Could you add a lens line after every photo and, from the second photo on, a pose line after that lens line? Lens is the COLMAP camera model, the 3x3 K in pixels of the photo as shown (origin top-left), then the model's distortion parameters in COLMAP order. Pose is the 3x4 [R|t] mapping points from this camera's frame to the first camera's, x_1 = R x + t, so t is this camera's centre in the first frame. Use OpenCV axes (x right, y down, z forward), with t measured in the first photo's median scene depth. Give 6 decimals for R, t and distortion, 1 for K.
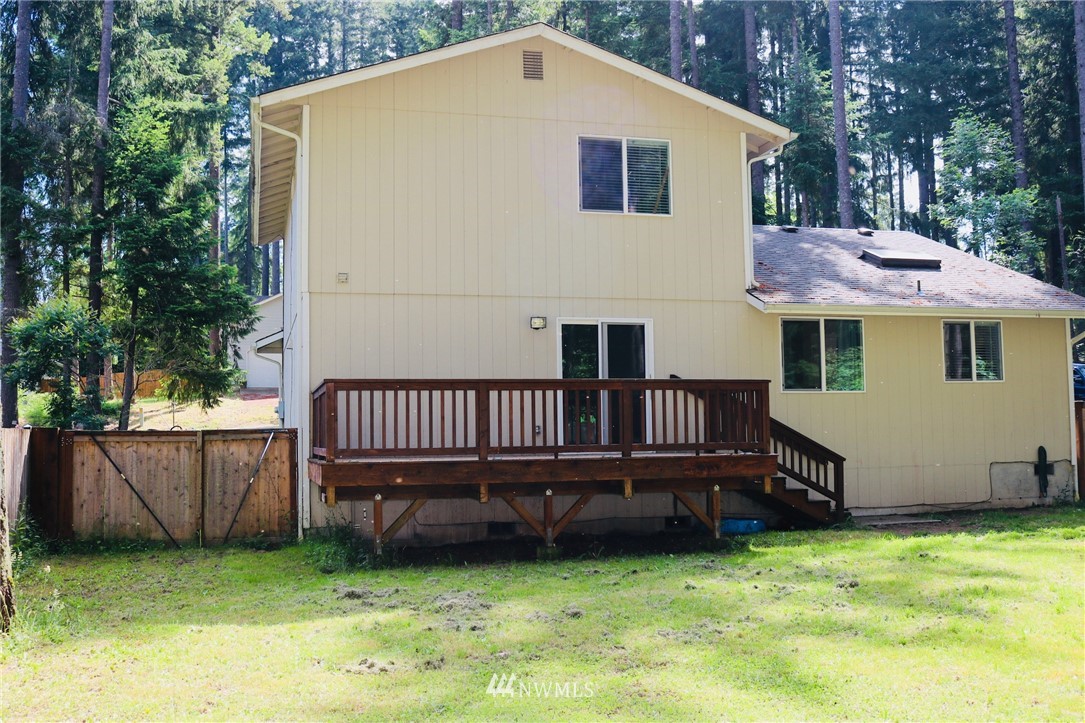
lens RADIAL K [[1140.0, 0, 542.5], [0, 1140.0, 361.5], [0, 0, 1]] dist [-0.143536, 0.009053]
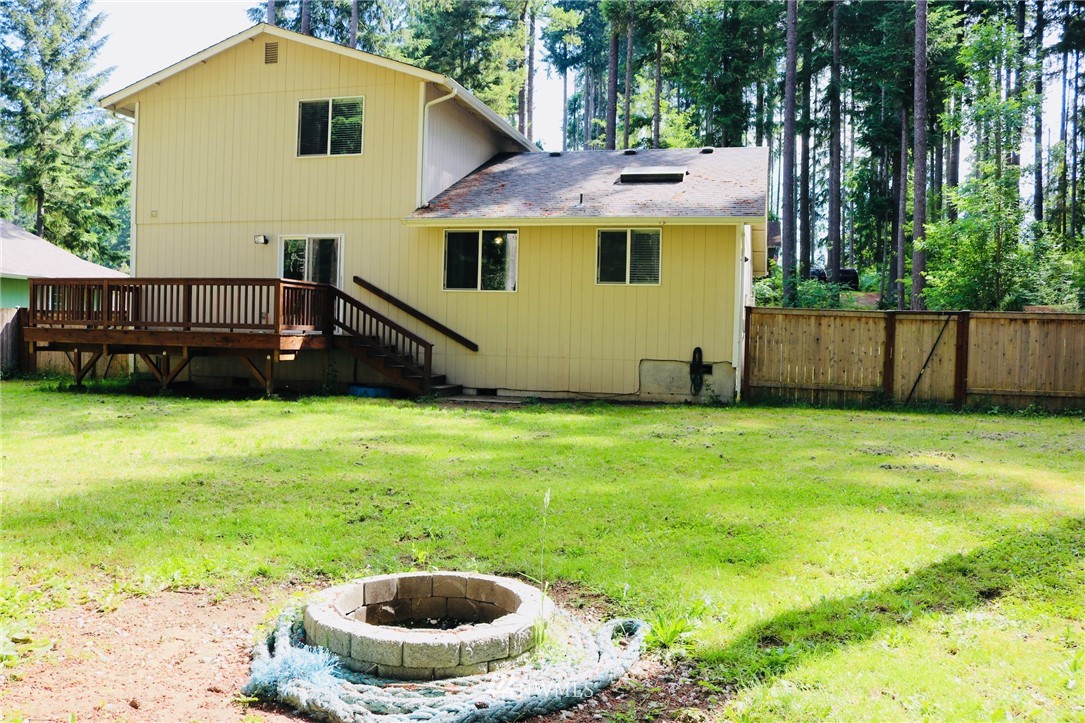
lens RADIAL K [[935.1, 0, 542.5], [0, 935.1, 361.5], [0, 0, 1]] dist [-0.136459, 0.001805]
pose [[0.861981, 0.054165, -0.504038, 0.817844], [-0.005970, 0.995291, 0.096747, 0.005032], [0.506905, -0.080385, 0.858246, 0.168545]]
